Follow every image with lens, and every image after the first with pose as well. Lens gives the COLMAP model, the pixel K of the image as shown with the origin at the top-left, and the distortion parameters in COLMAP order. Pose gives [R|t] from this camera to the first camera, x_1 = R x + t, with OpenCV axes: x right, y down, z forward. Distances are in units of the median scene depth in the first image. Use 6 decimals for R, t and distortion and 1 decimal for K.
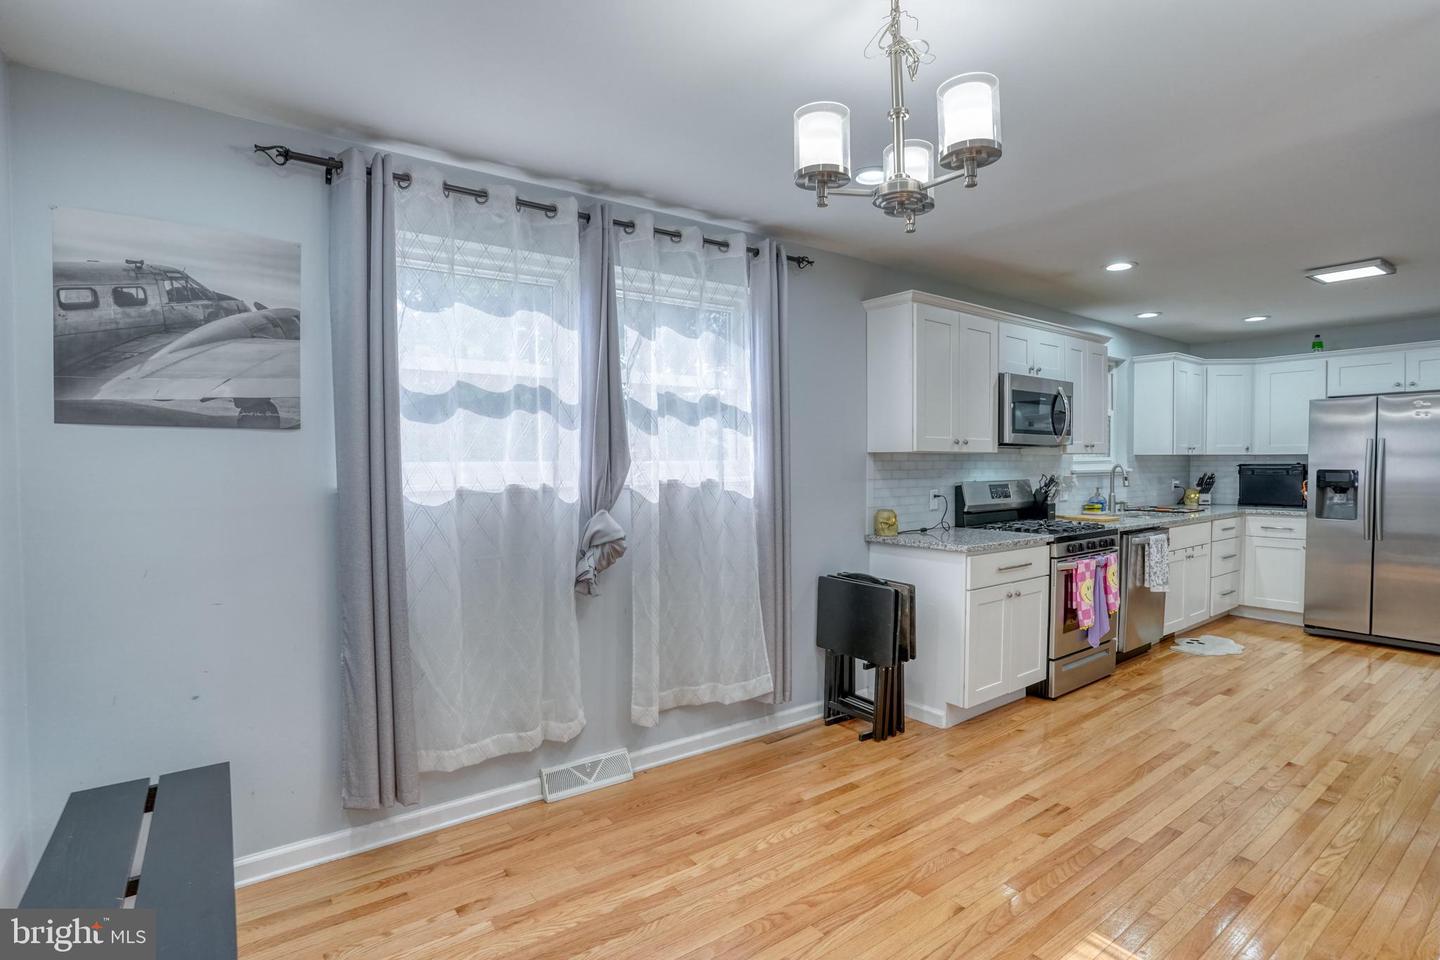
lens RADIAL K [[713.7, 0, 706.9], [0, 713.7, 475.2], [0, 0, 1]] dist [-0.085124, 0.040104]
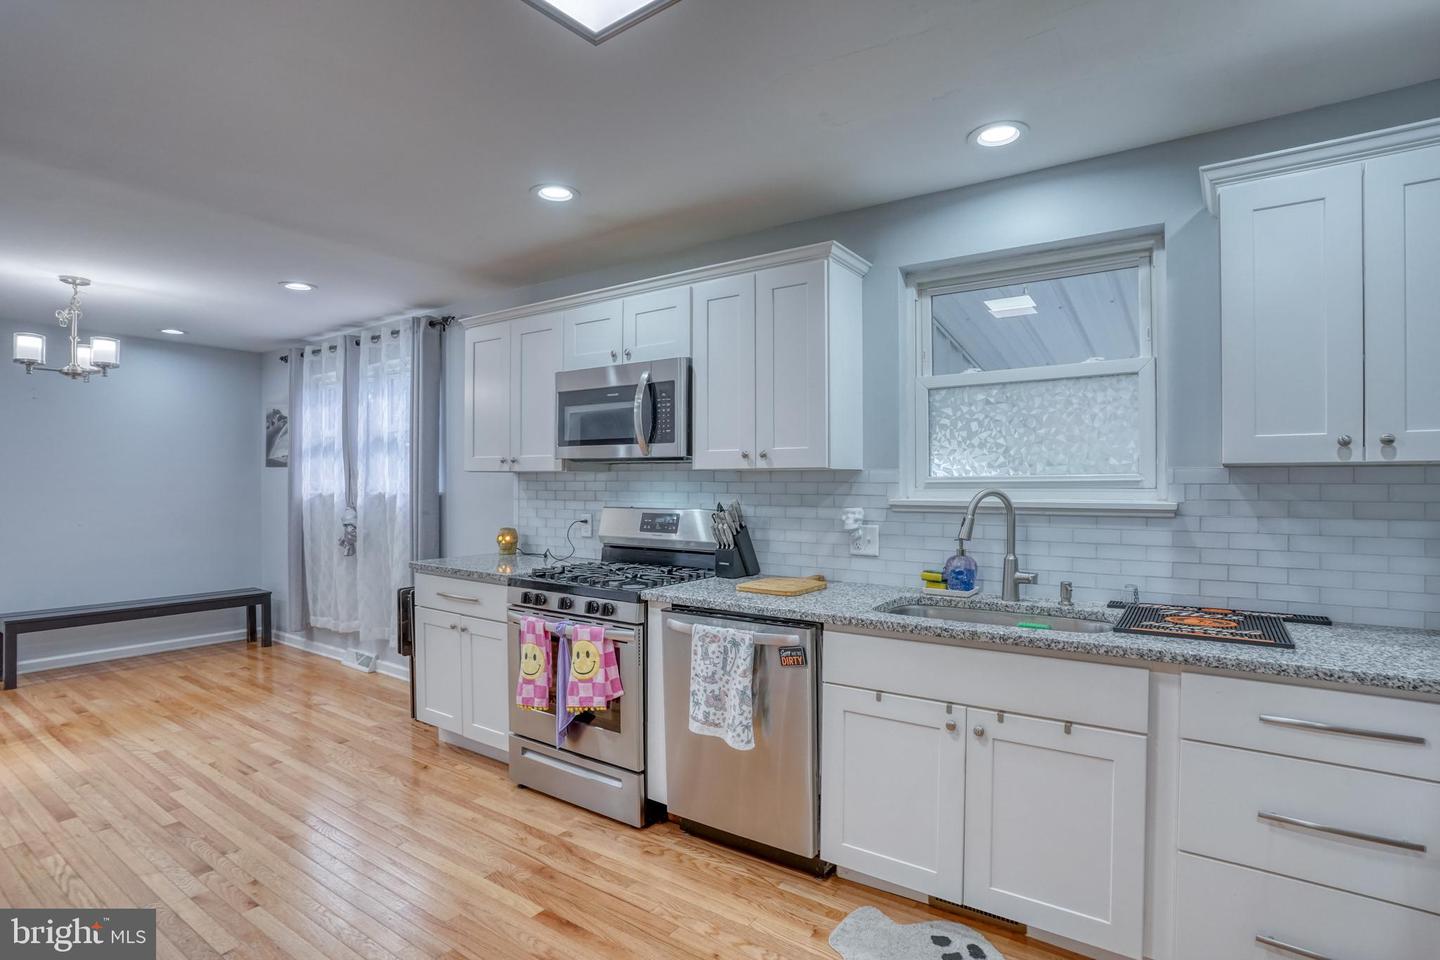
lens RADIAL K [[705.1, 0, 727.9], [0, 705.1, 484.2], [0, 0, 1]] dist [-0.066749, 0.022751]
pose [[0.340738, 0.004520, -0.940148, 2.020336], [-0.024629, 0.999688, -0.004119, -0.028524], [0.939836, 0.024558, 0.340743, 1.457729]]
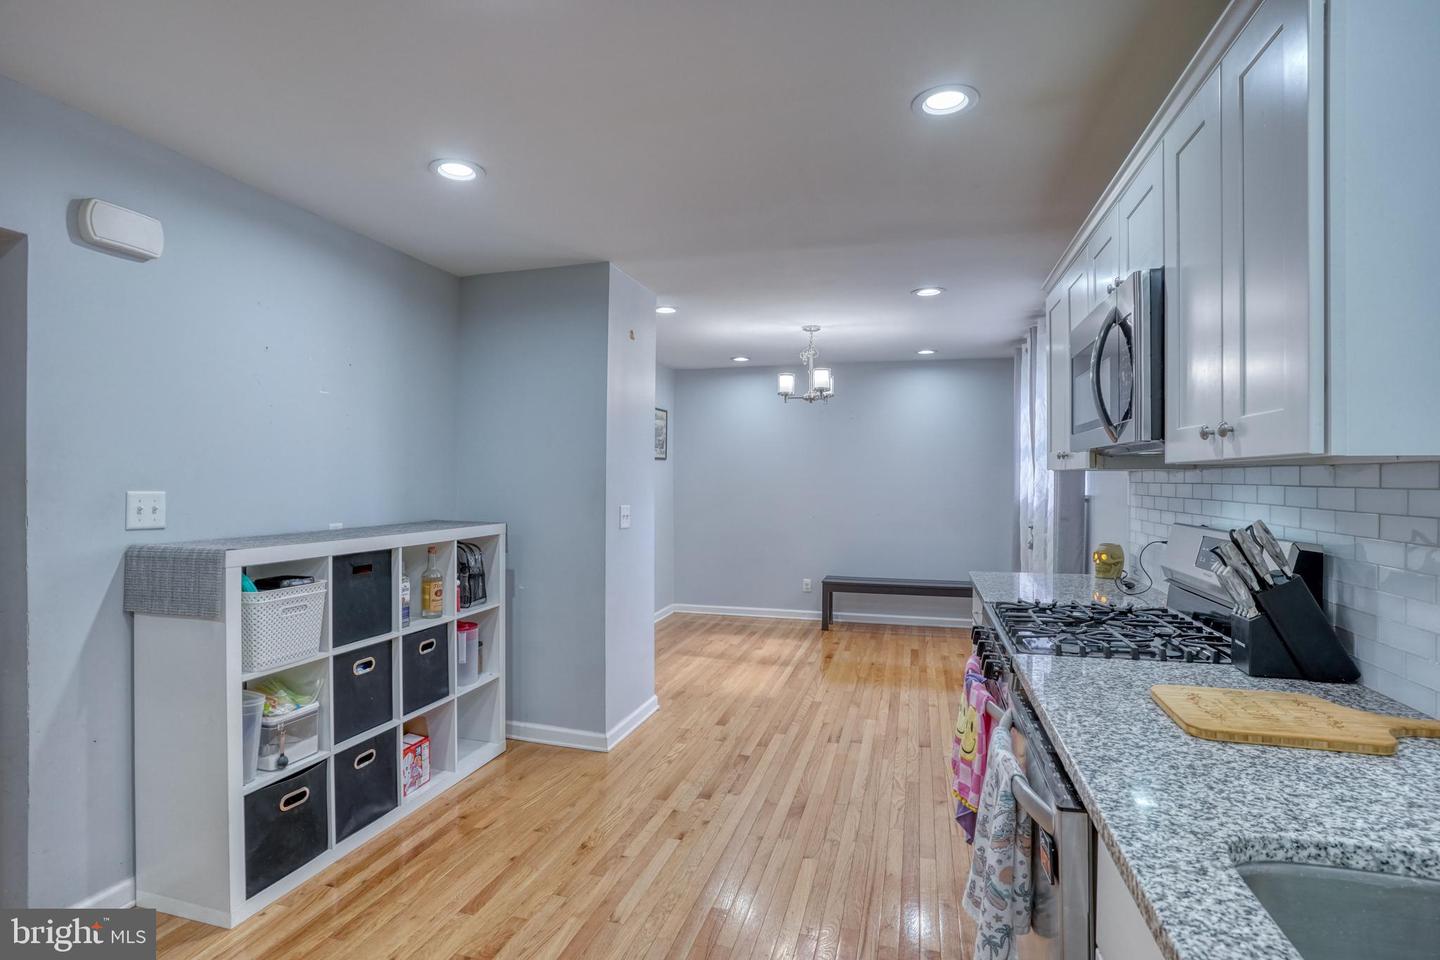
lens RADIAL K [[705.1, 0, 727.9], [0, 705.1, 484.2], [0, 0, 1]] dist [-0.066749, 0.022751]
pose [[-0.772301, 0.000222, -0.635256, 1.624216], [-0.021214, 0.999433, 0.026141, -0.042220], [0.634902, 0.033665, -0.771859, 2.019889]]
